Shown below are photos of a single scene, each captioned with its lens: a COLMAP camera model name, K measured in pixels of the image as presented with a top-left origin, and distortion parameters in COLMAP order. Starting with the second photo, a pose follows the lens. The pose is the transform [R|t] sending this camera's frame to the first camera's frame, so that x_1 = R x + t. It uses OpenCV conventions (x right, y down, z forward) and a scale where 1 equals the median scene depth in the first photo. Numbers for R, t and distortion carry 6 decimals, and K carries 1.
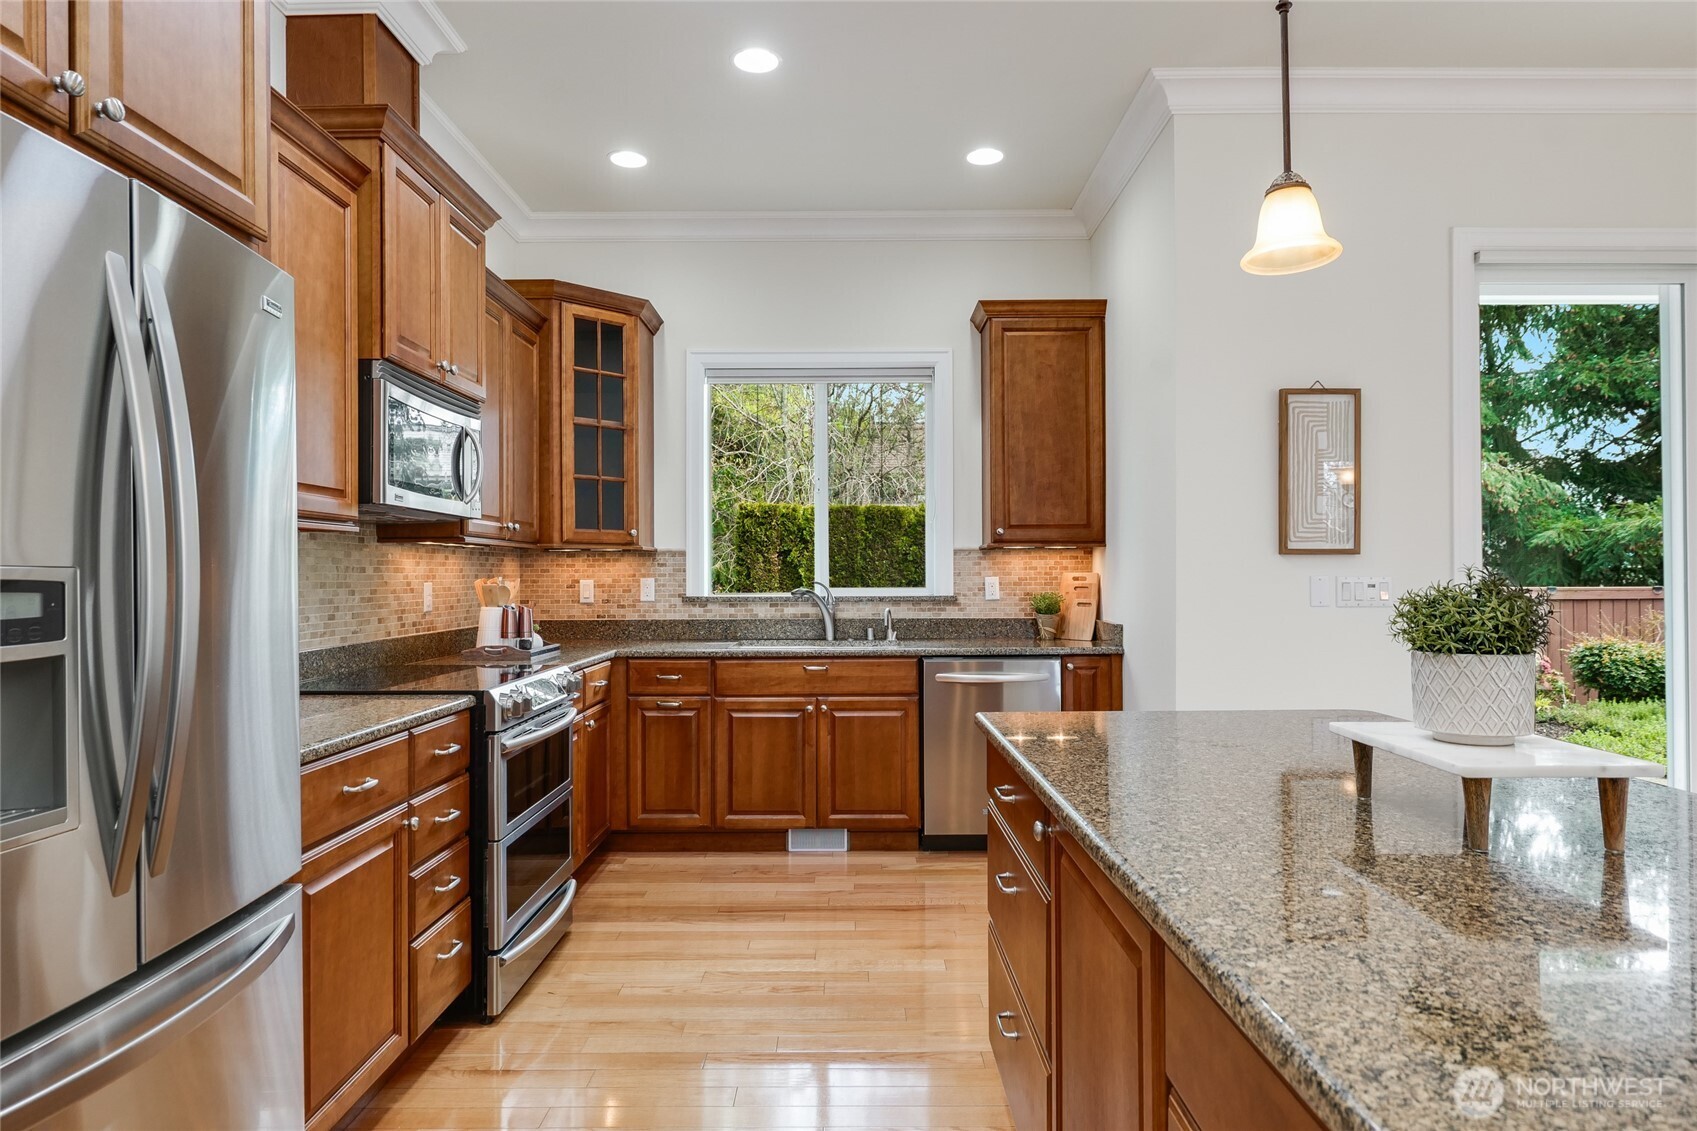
lens RADIAL K [[1029.4, 0, 852.7], [0, 1029.4, 557.7], [0, 0, 1]] dist [0.043027, 0.000672]
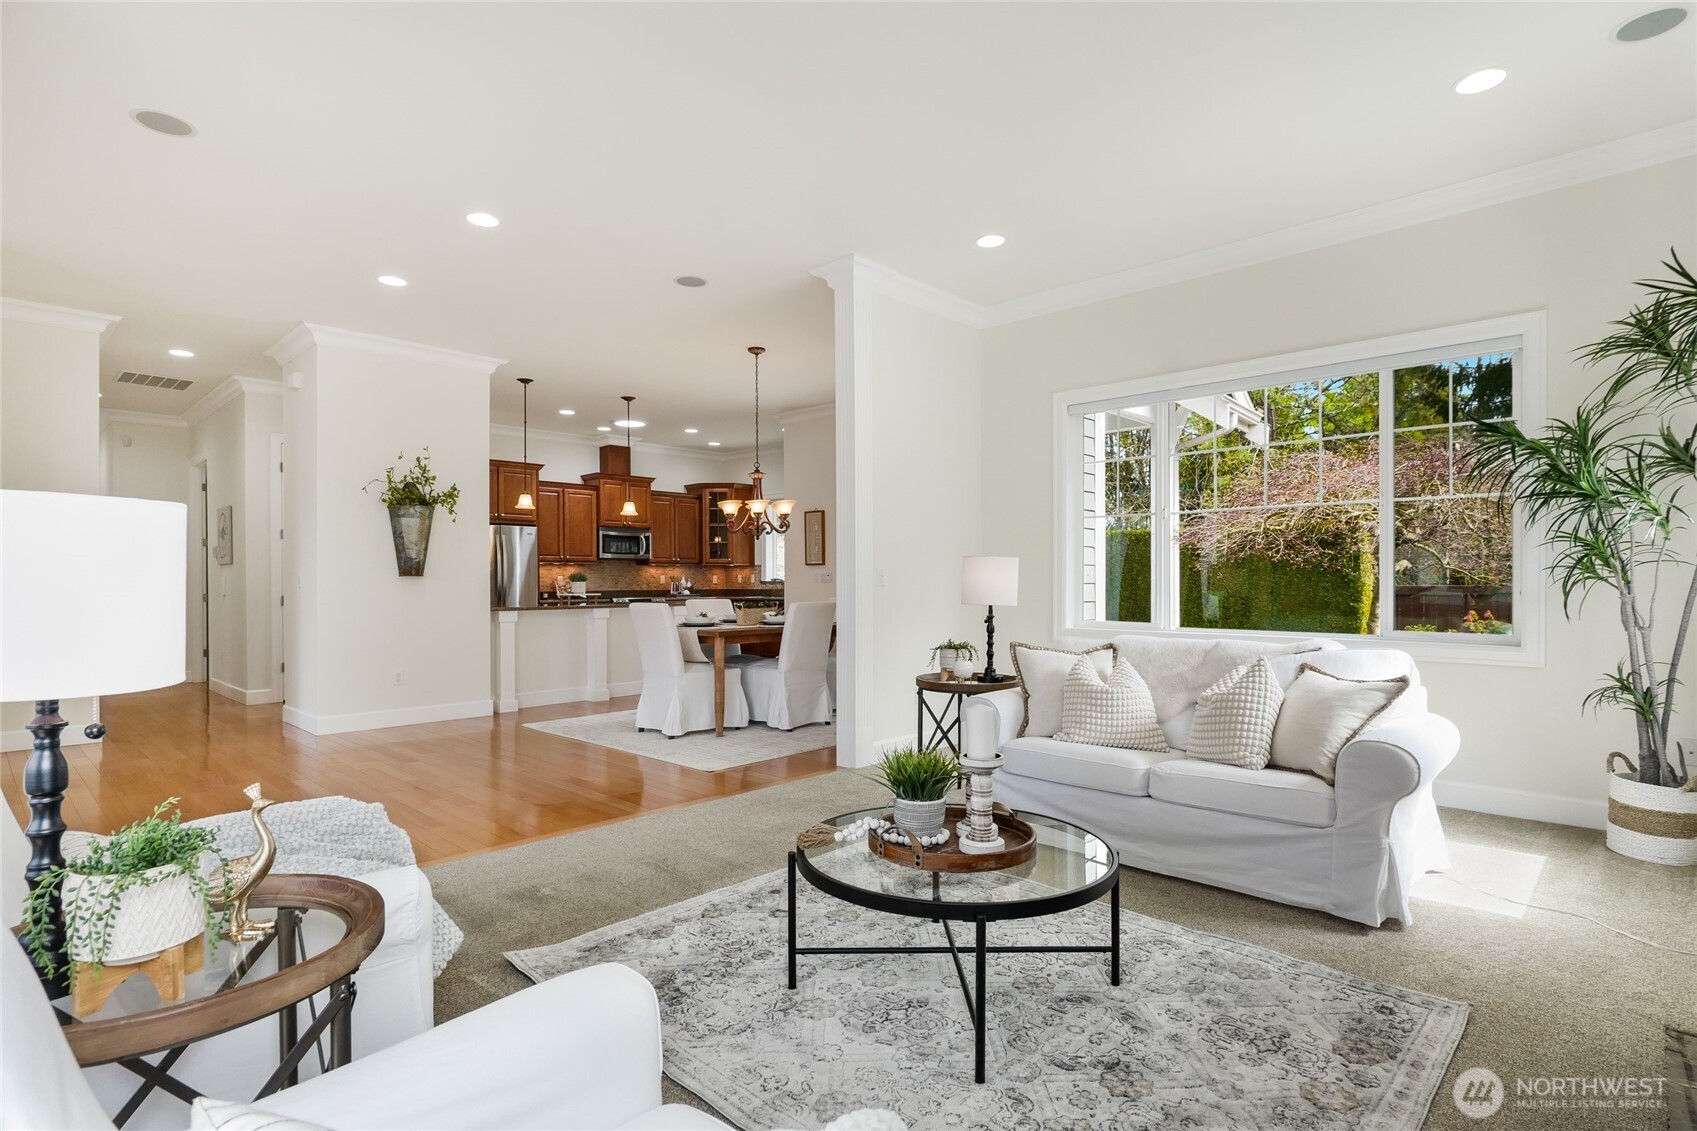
lens RADIAL K [[847.9, 0, 851.2], [0, 847.9, 575.7], [0, 0, 1]] dist [0.024978, 0.000183]
pose [[0.720956, -0.002128, -0.692978, 1.778838], [0.011904, 0.999886, 0.009314, 0.004146], [0.692879, -0.014964, 0.720899, -0.566790]]
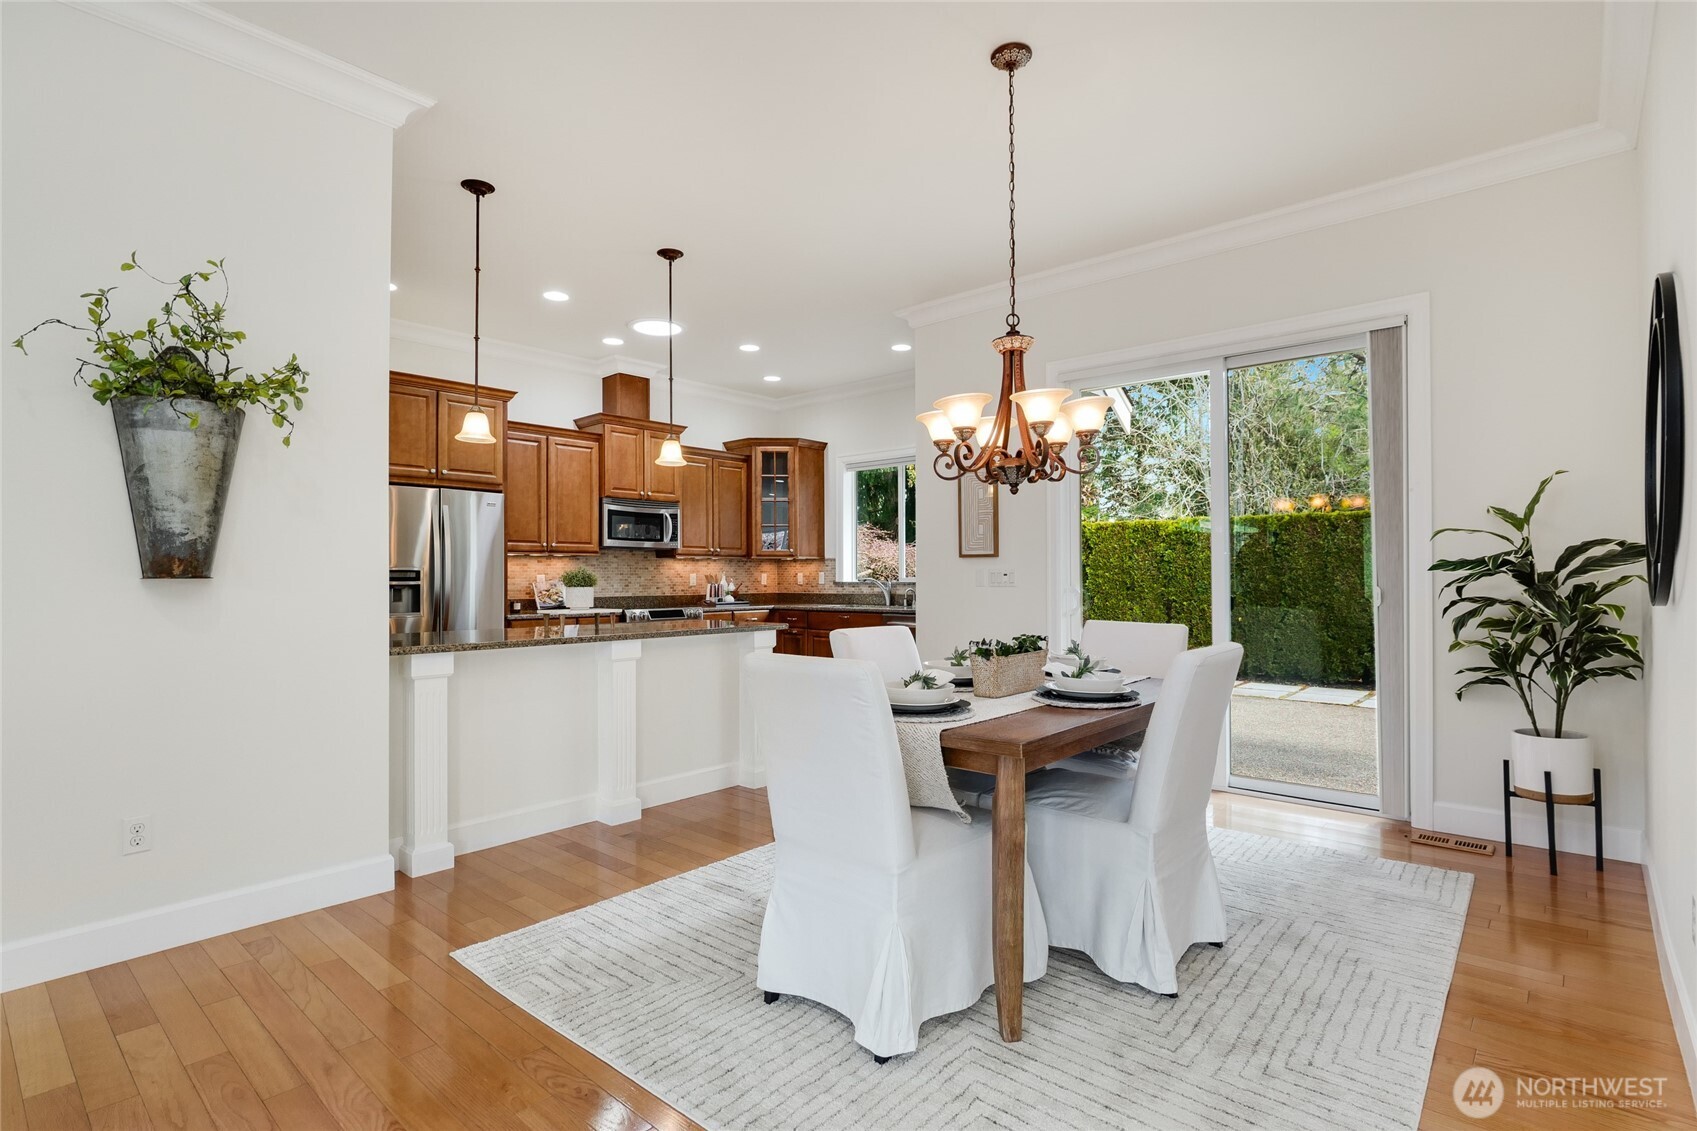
lens RADIAL K [[811.8, 0, 844.2], [0, 811.8, 566.1], [0, 0, 1]] dist [-0.002360, 0.000800]
pose [[0.743843, -0.006165, -0.668326, 0.953456], [0.010763, 0.999938, 0.002755, 0.004212], [0.668267, -0.009242, 0.743864, -0.151626]]
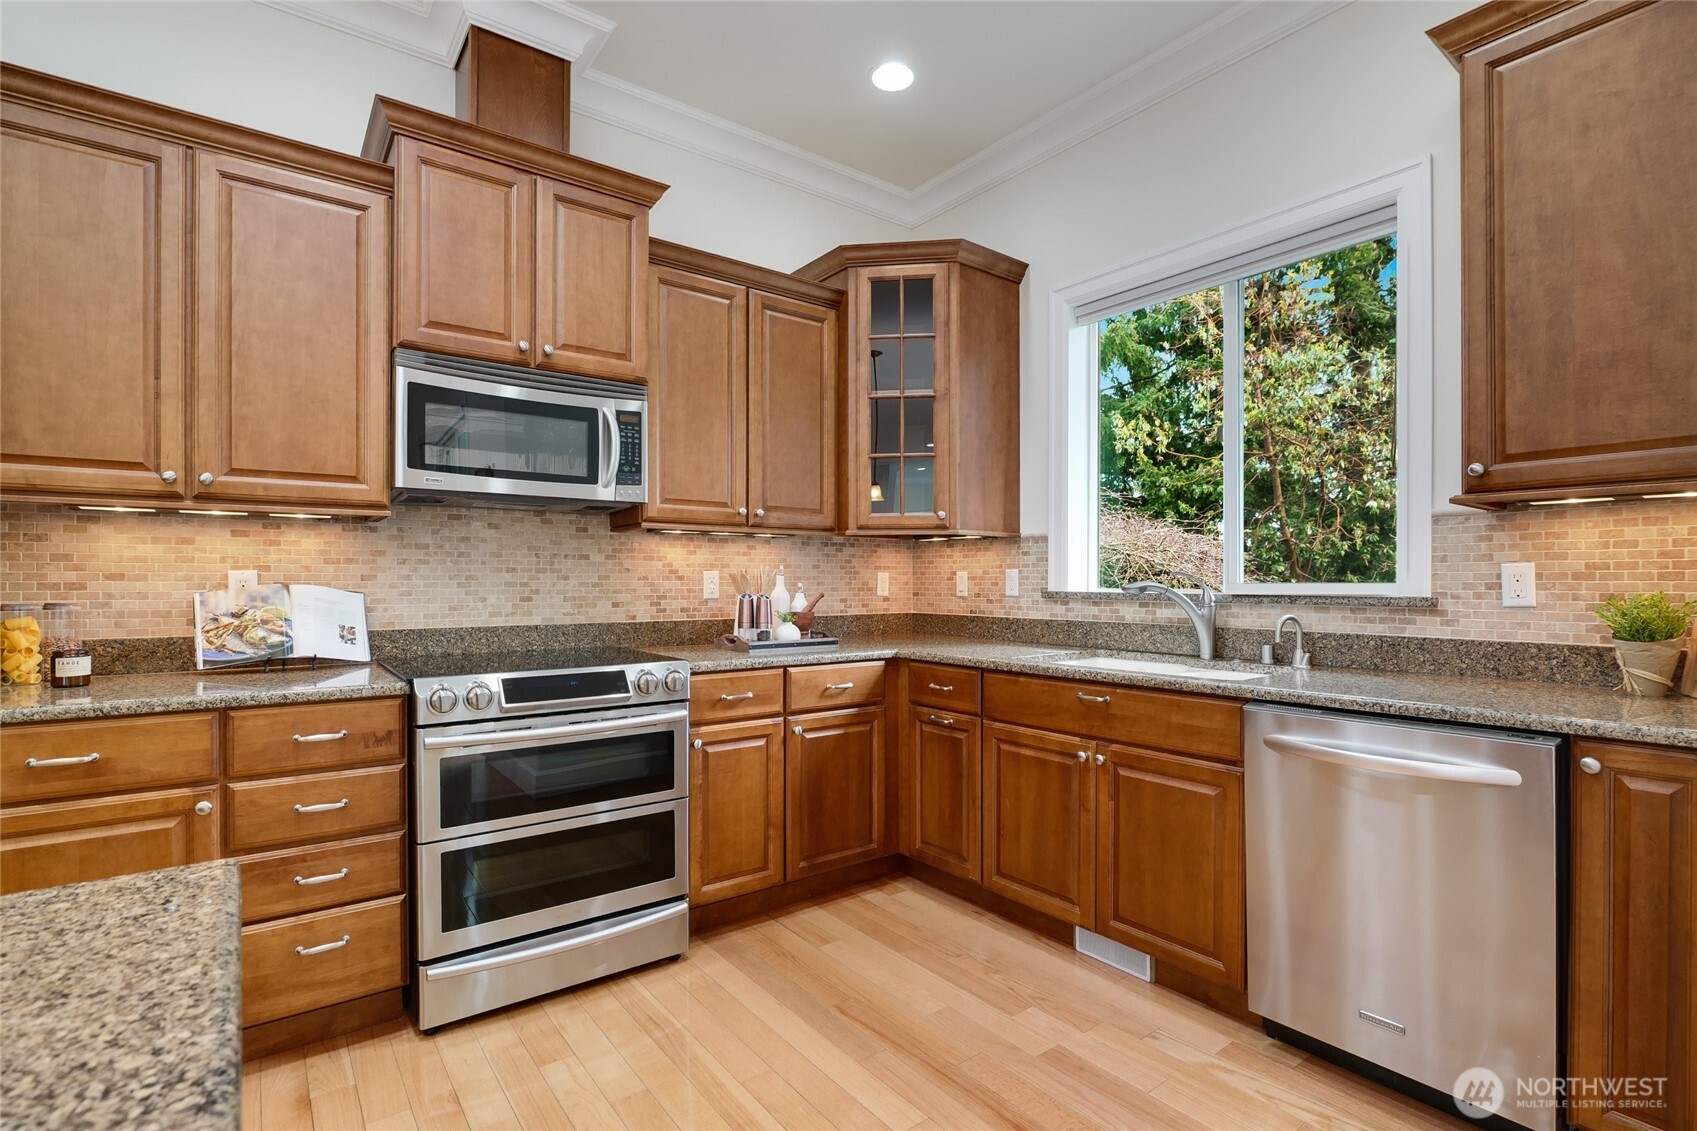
lens RADIAL K [[811.8, 0, 852.7], [0, 811.8, 579.5], [0, 0, 1]] dist [-0.002360, 0.000800]
pose [[0.606247, 0.003950, -0.795267, 0.276287], [0.009498, 0.999880, 0.012207, 0.020302], [0.795220, -0.014954, 0.606137, 0.523455]]
